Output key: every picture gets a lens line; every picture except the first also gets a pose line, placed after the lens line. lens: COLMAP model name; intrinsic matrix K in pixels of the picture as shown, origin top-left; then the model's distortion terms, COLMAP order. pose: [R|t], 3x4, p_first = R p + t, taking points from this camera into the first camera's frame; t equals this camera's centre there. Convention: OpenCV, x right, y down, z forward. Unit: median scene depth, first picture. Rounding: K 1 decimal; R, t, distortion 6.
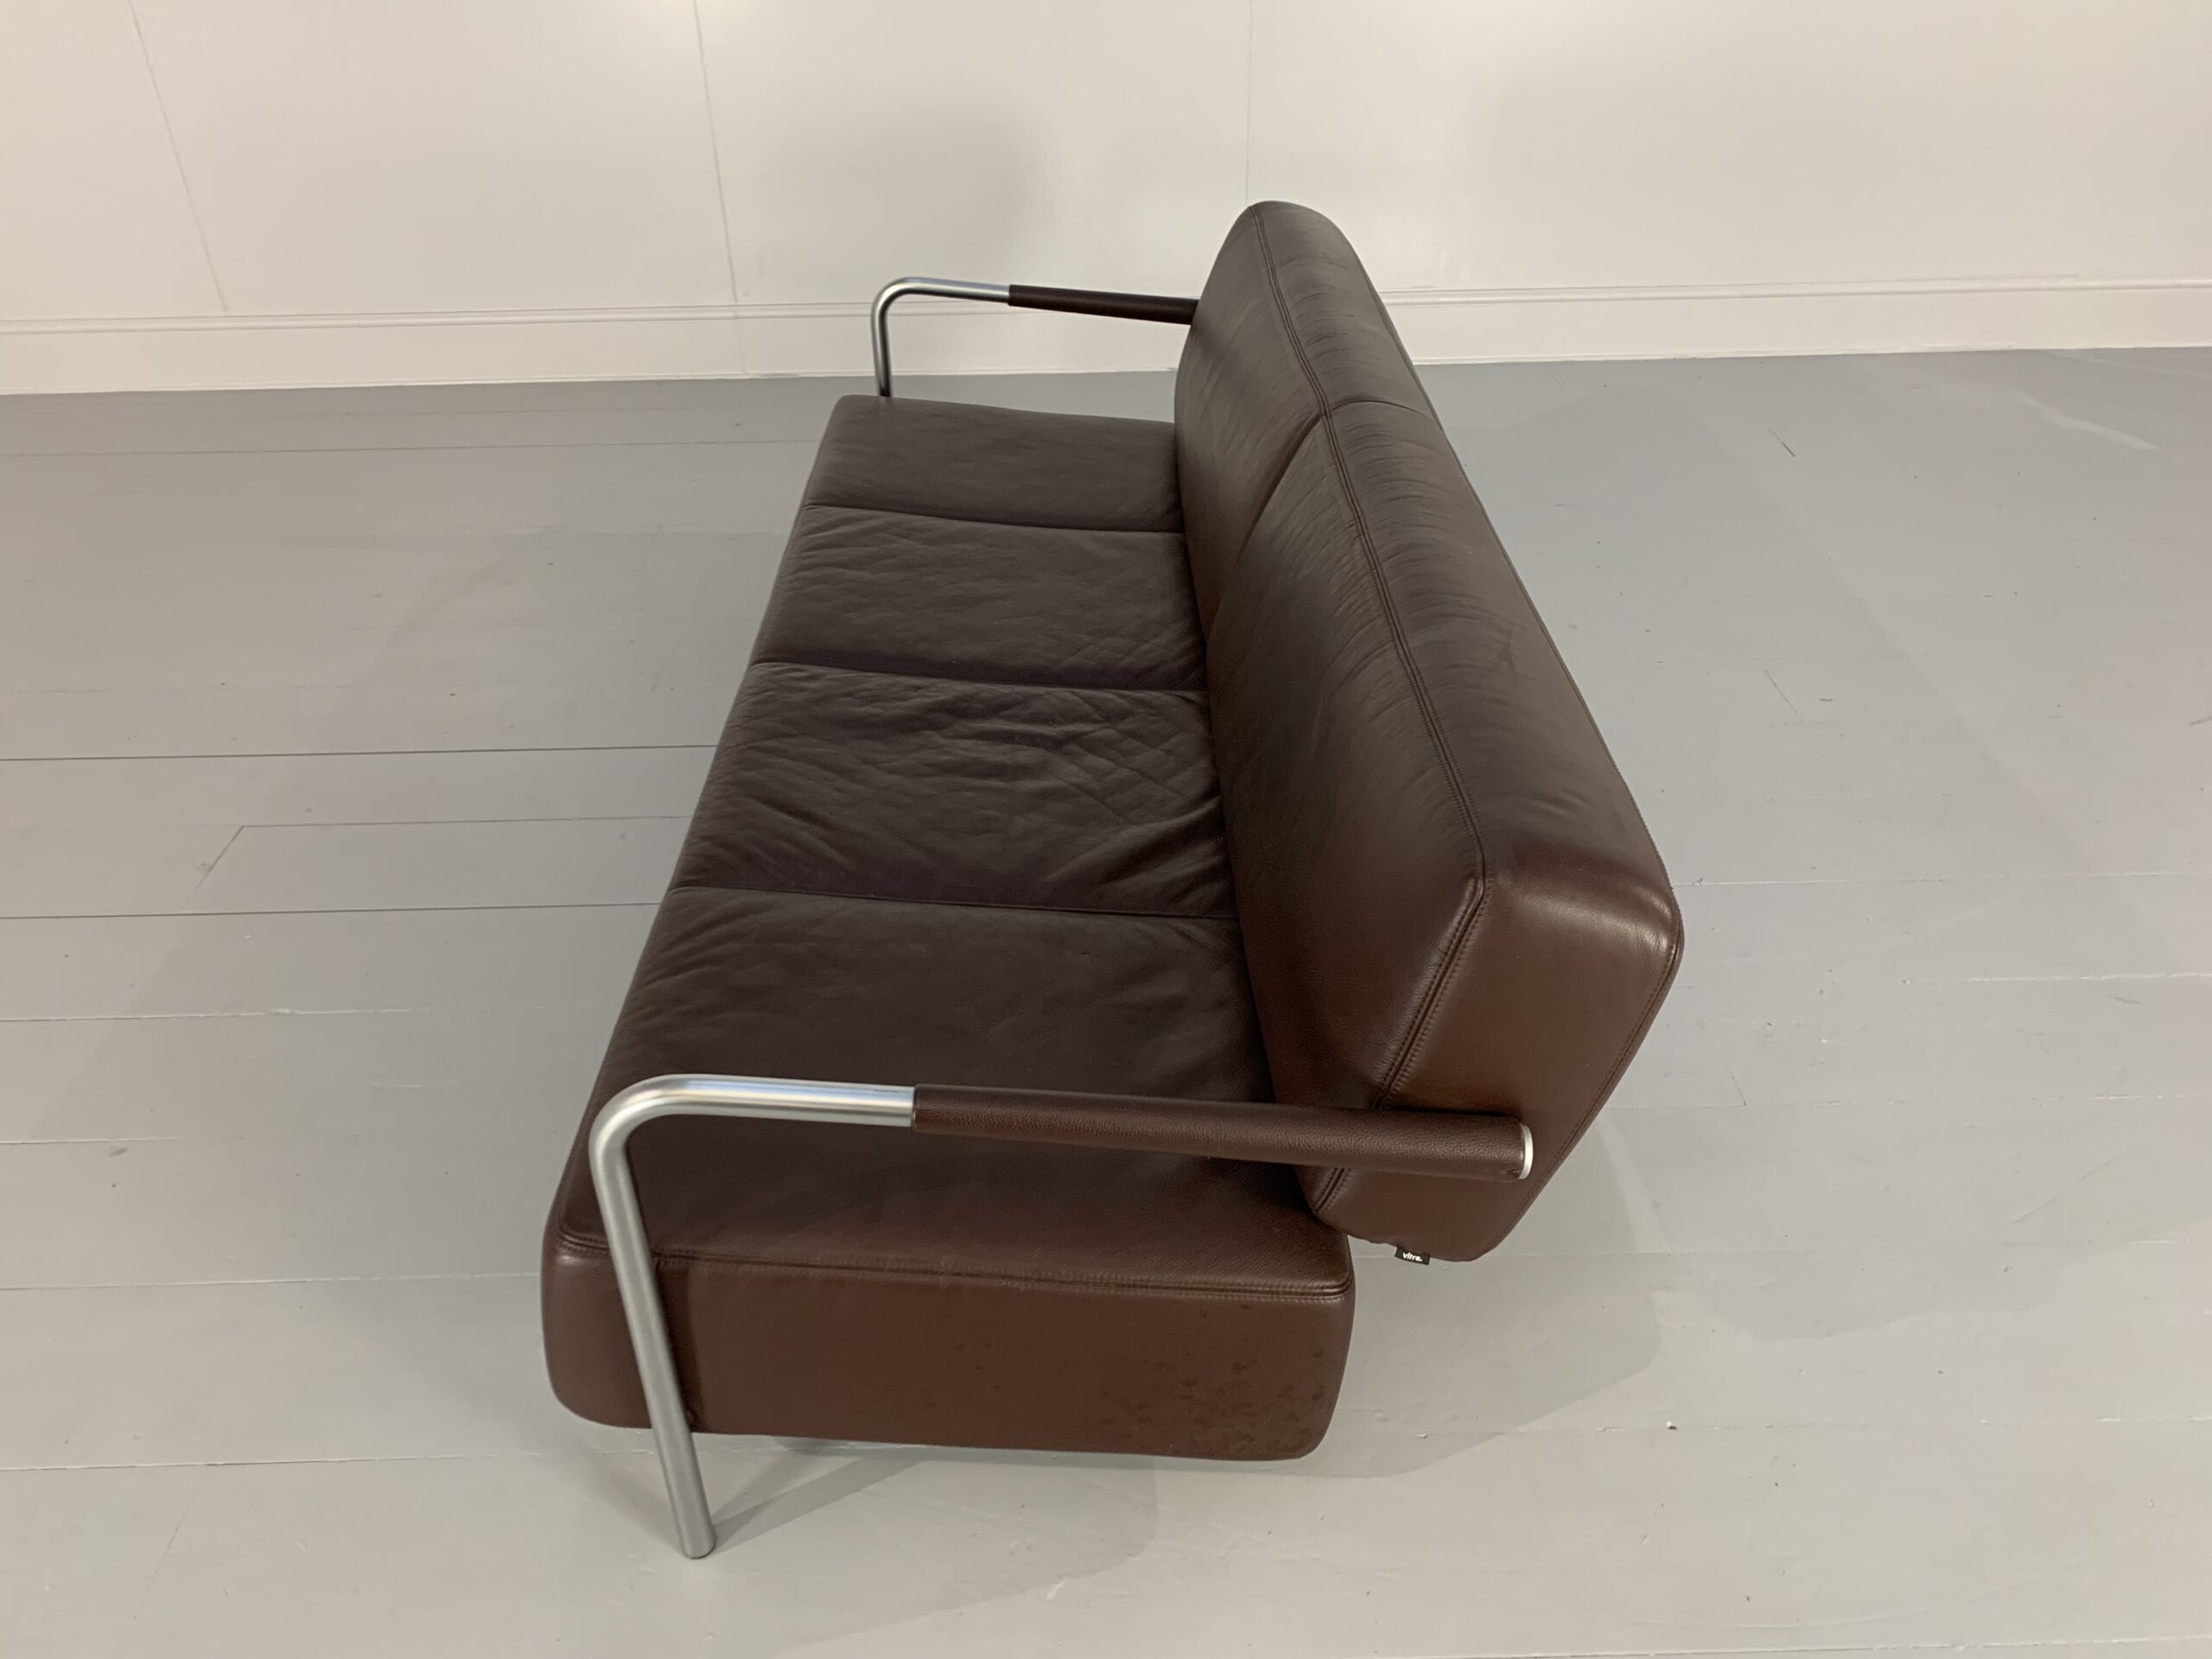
lens RADIAL K [[1677.8, 0, 1111.7], [0, 1677.8, 824.4], [0, 0, 1]] dist [0.000004, -0.003759]
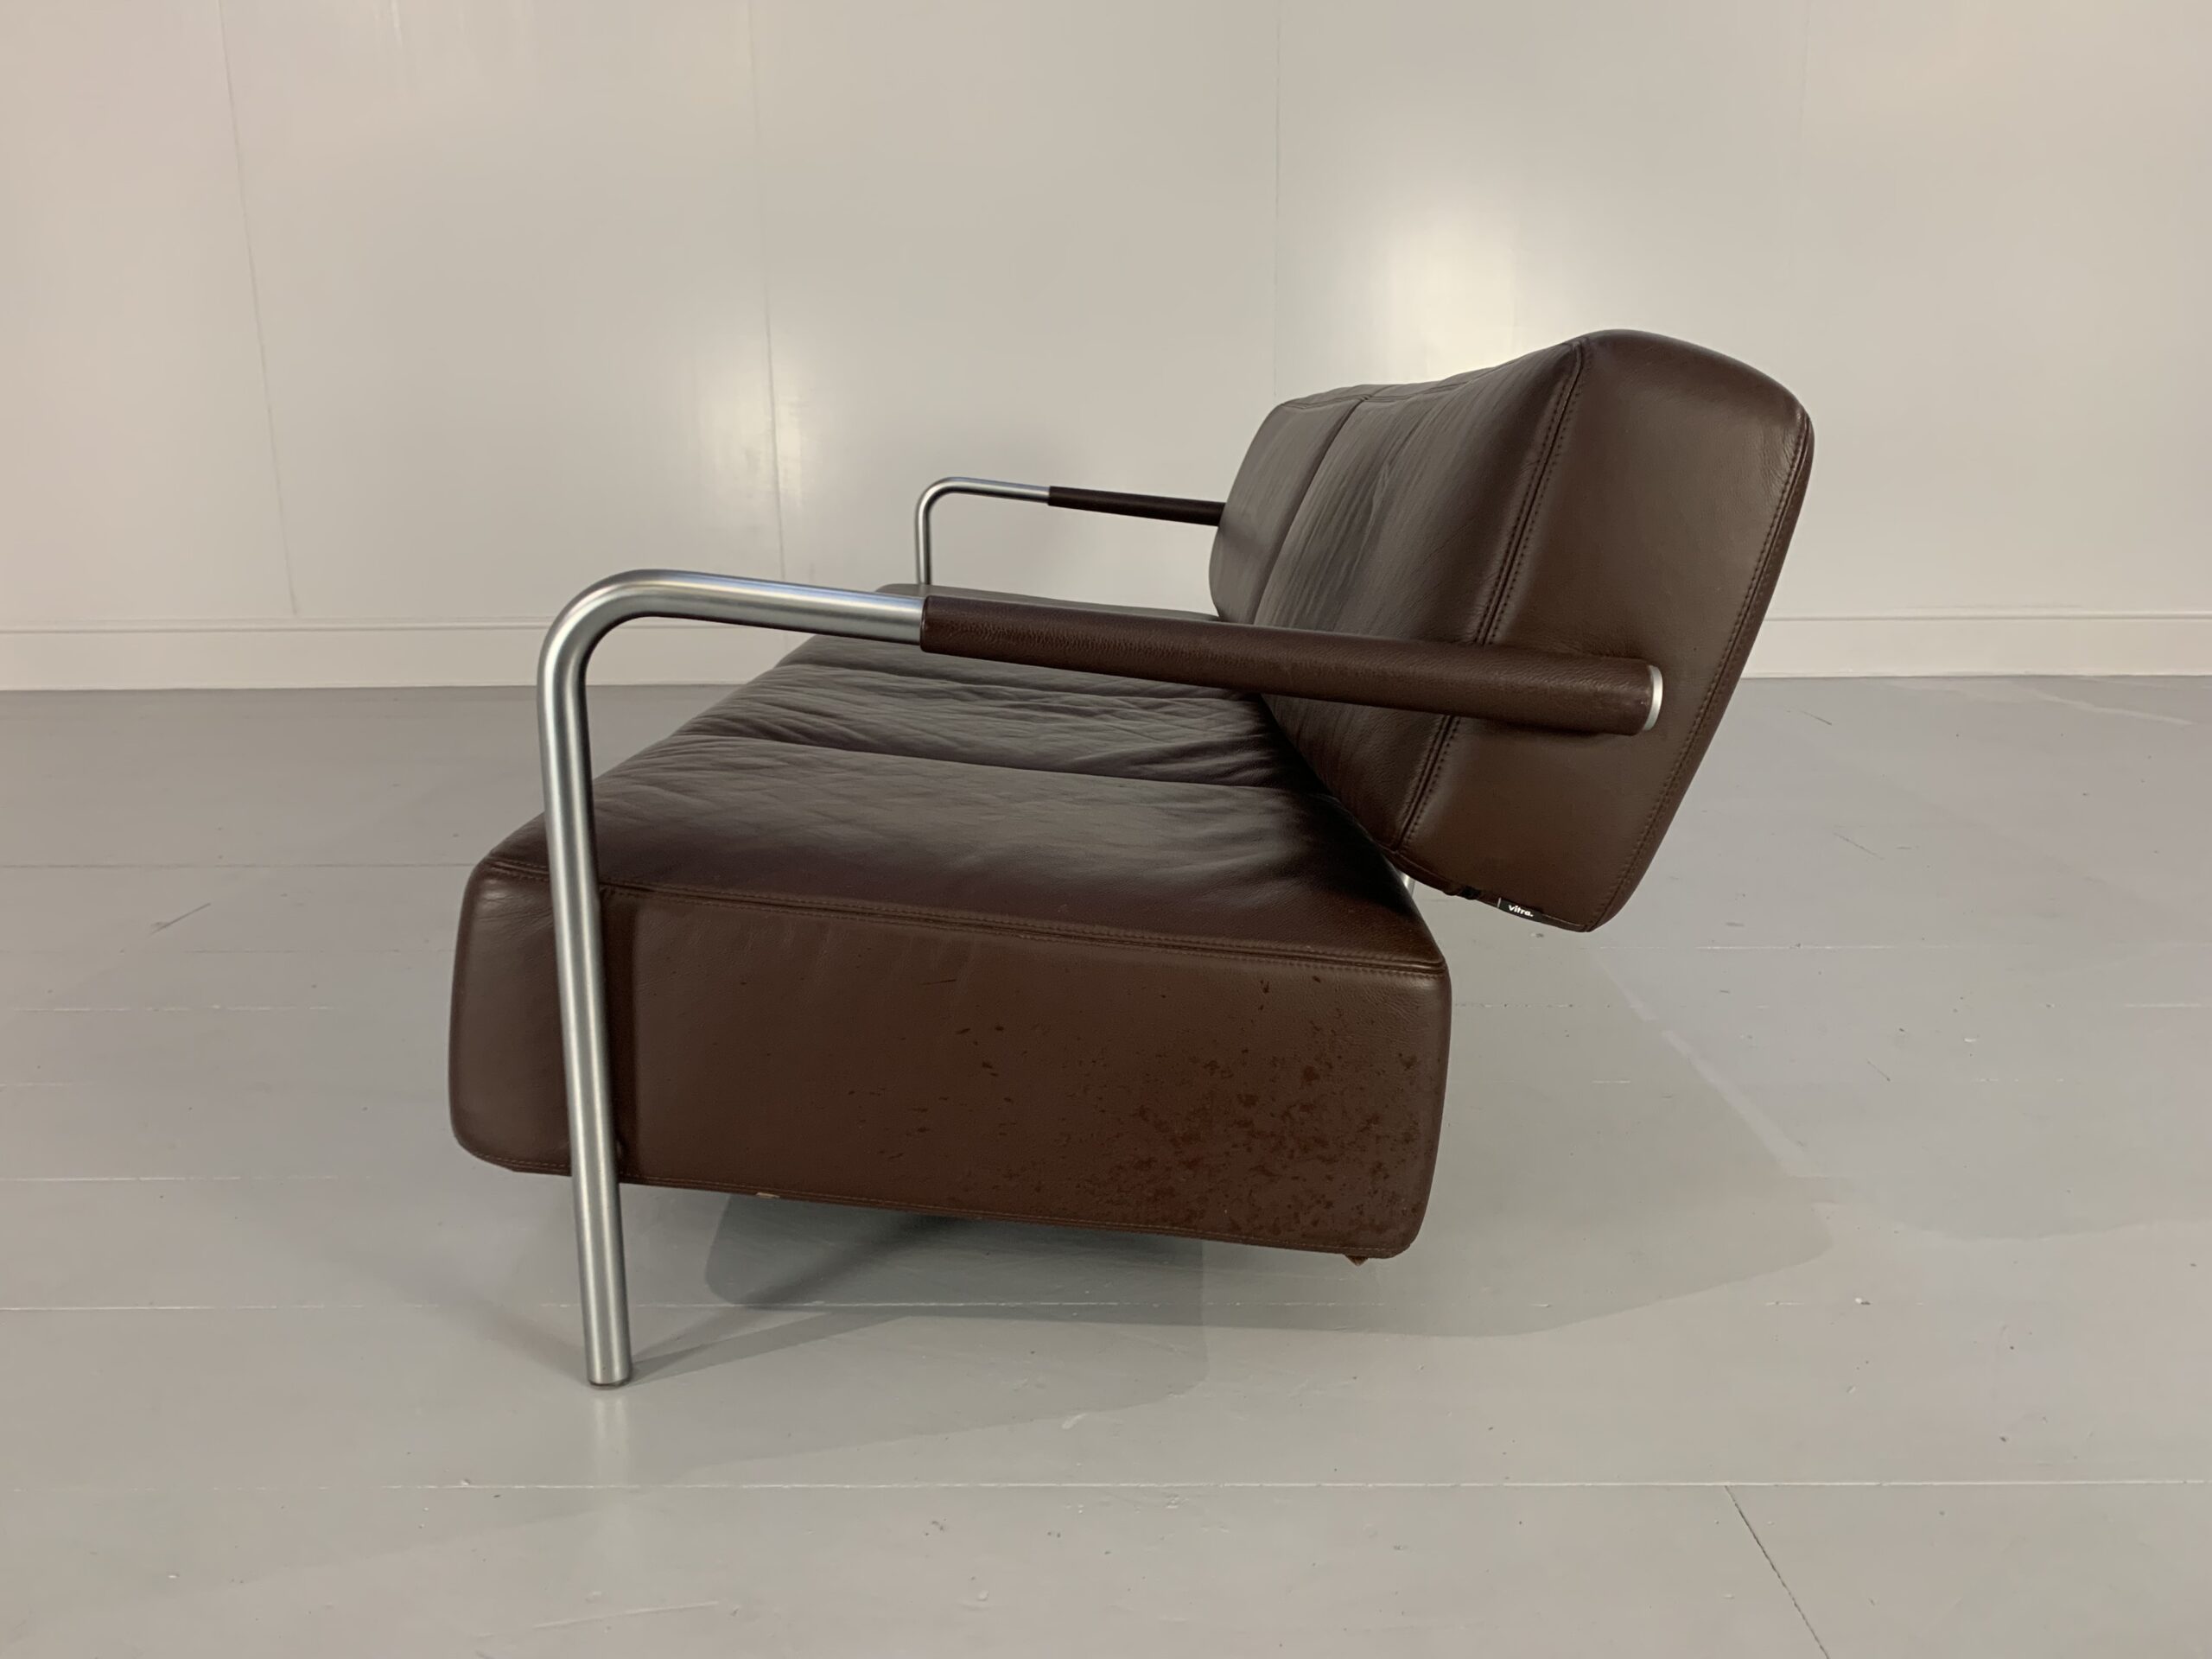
lens RADIAL K [[1668.0, 0, 1111.7], [0, 1668.0, 838.4], [0, 0, 1]] dist [0.017126, -0.002816]
pose [[0.999818, 0.011149, -0.015502, -0.007553], [-0.015798, 0.938983, -0.343599, 0.469130], [0.010726, 0.343782, 0.938988, 0.204148]]
